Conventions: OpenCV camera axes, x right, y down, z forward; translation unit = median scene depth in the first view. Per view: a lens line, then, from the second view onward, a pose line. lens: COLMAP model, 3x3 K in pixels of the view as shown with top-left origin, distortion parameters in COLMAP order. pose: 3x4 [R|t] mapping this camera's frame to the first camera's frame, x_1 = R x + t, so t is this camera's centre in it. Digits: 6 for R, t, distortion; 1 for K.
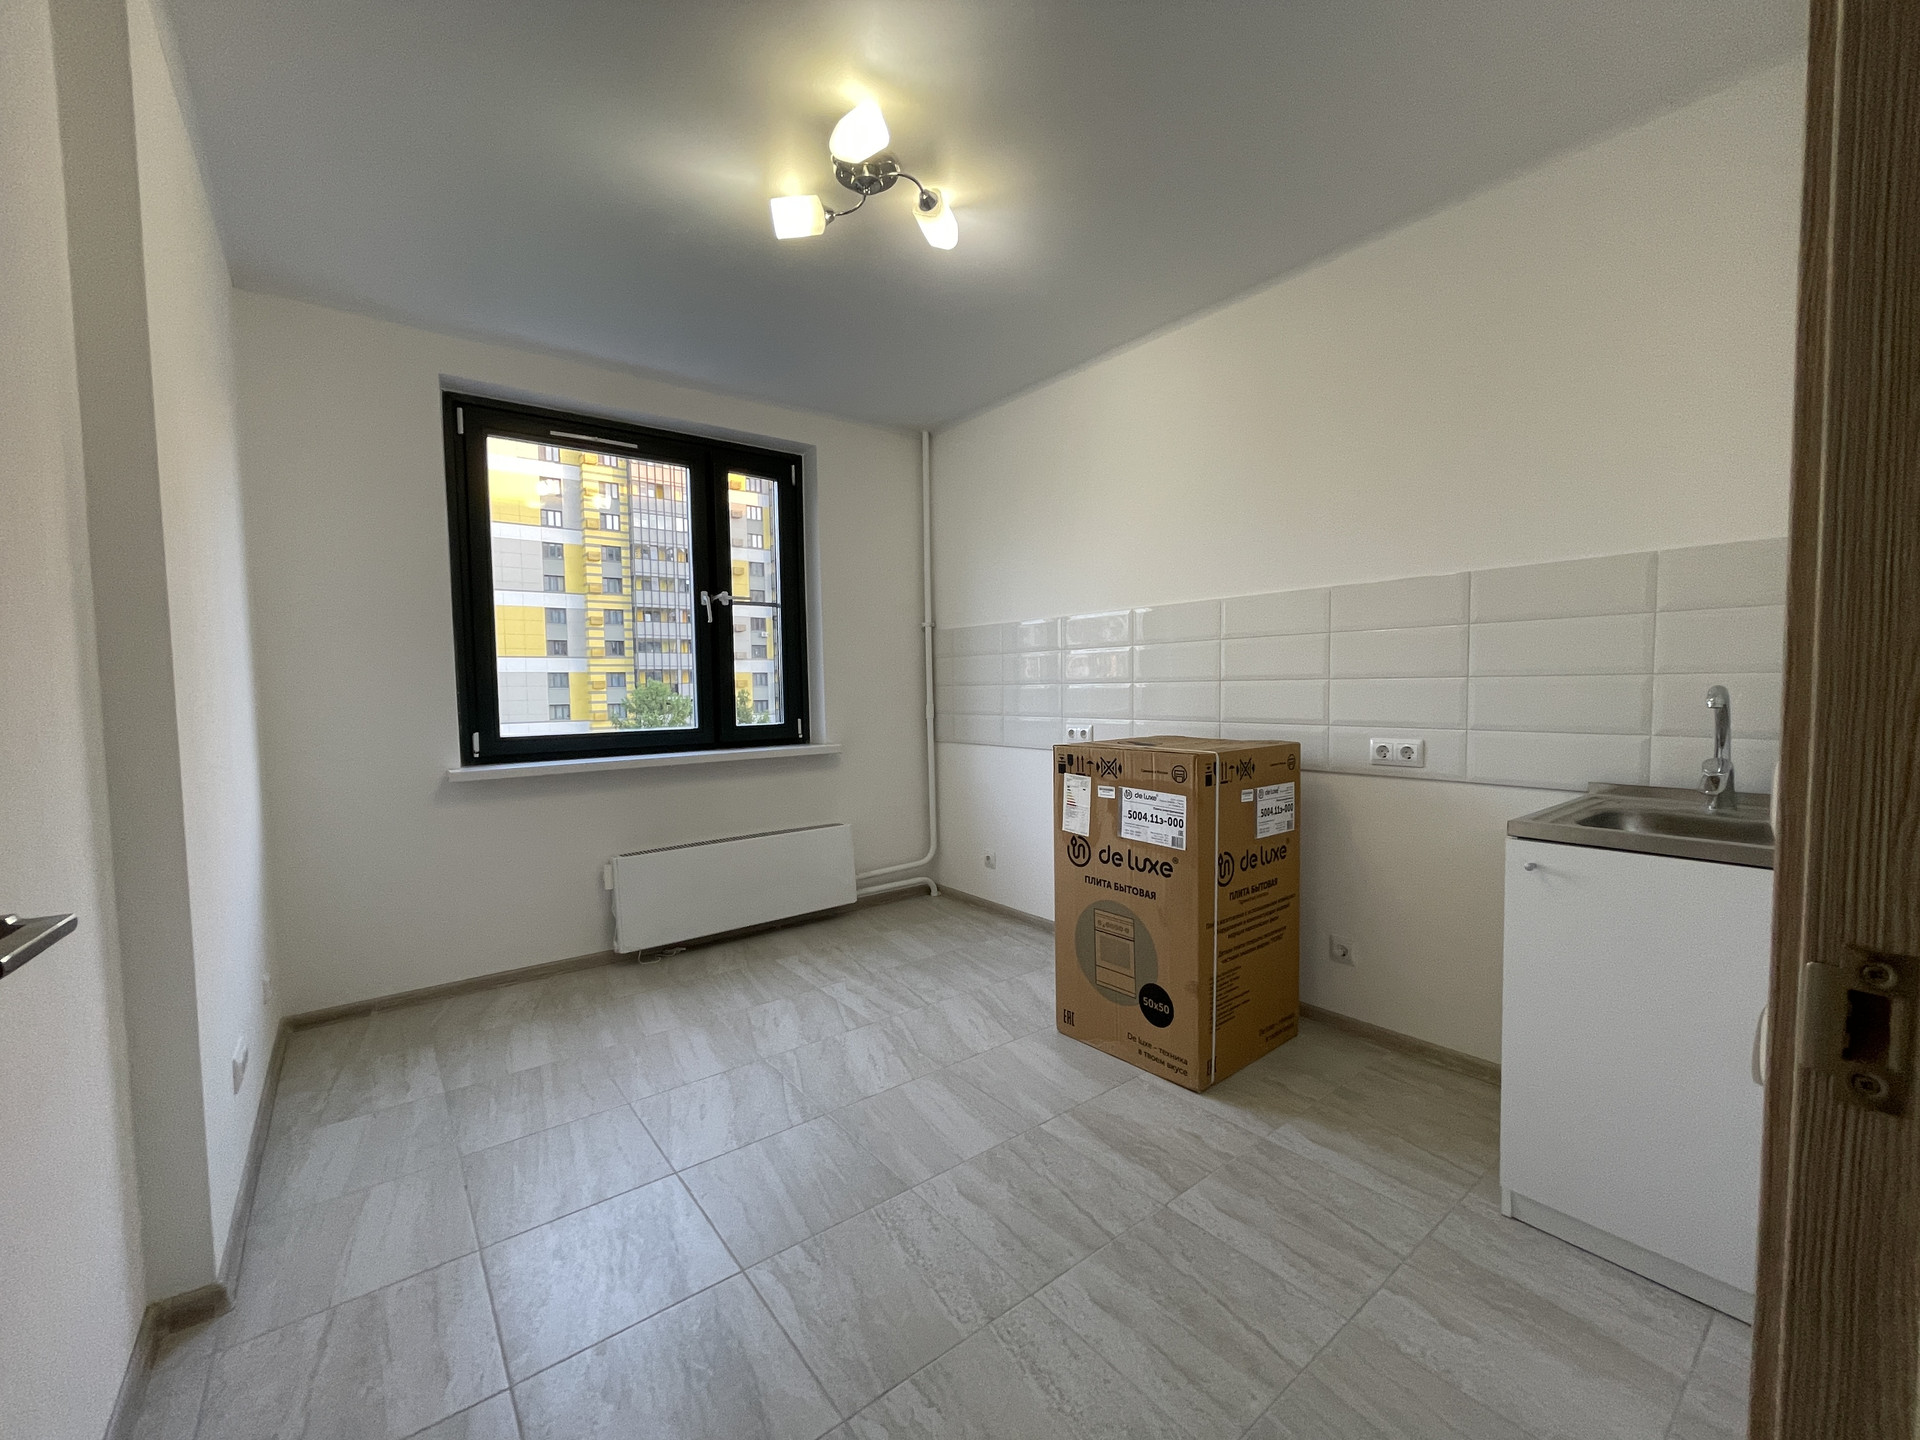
lens RADIAL K [[793.6, 0, 960.0], [0, 793.6, 720.0], [0, 0, 1]] dist [0.002825, 0.000160]
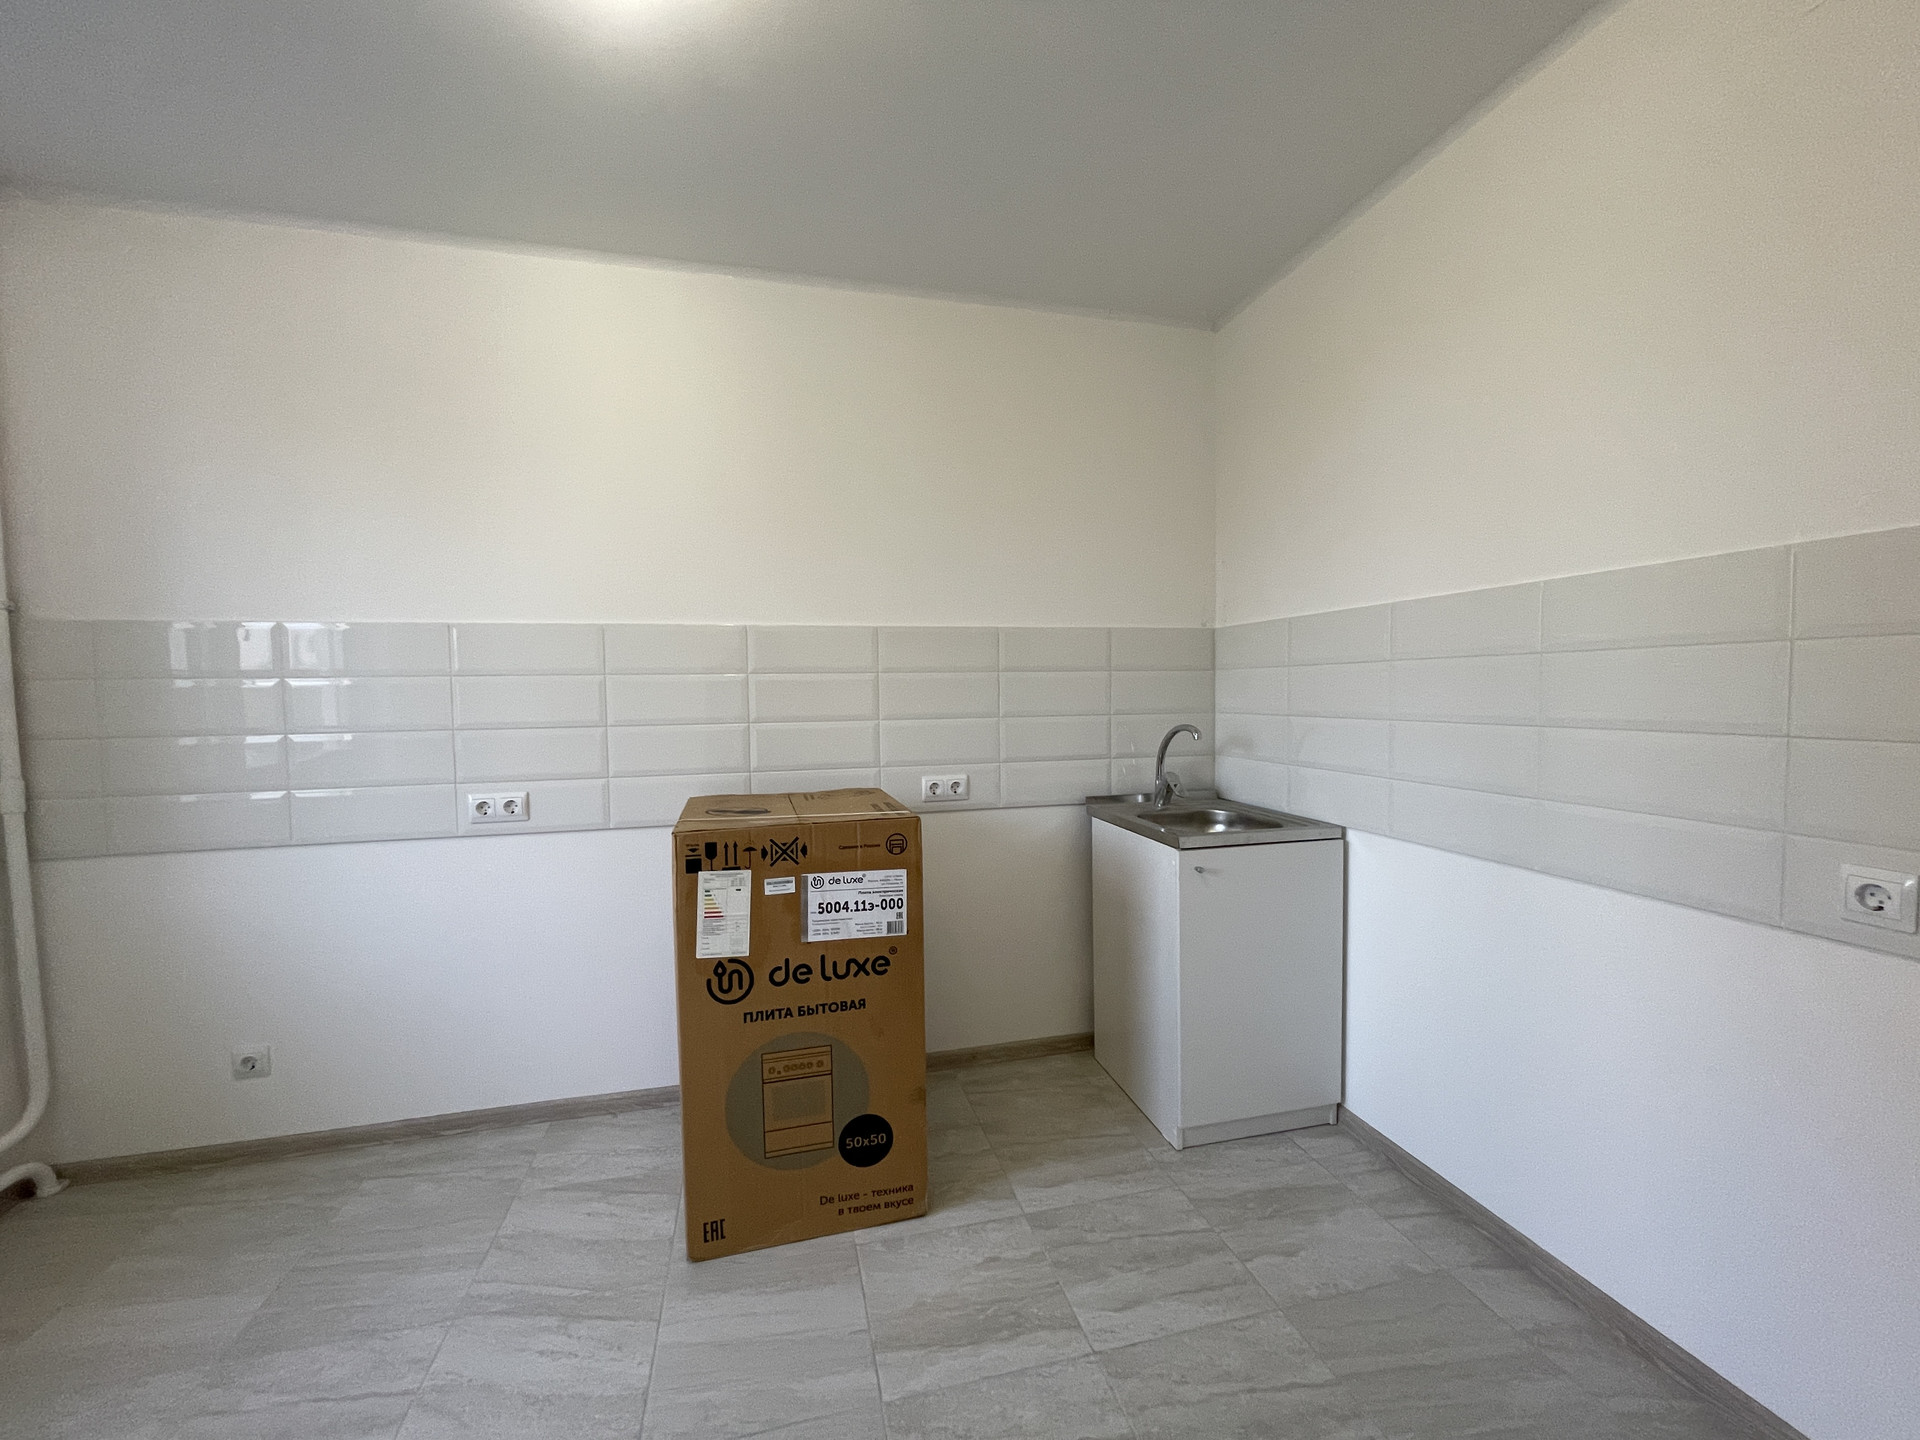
lens RADIAL K [[773.5, 0, 965.1], [0, 773.5, 729.1], [0, 0, 1]] dist [-0.000880, -0.000036]
pose [[0.401740, -0.035795, 0.915054, -0.377363], [0.048089, 0.998682, 0.017953, -0.054760], [-0.914490, 0.036792, 0.402932, 0.548007]]
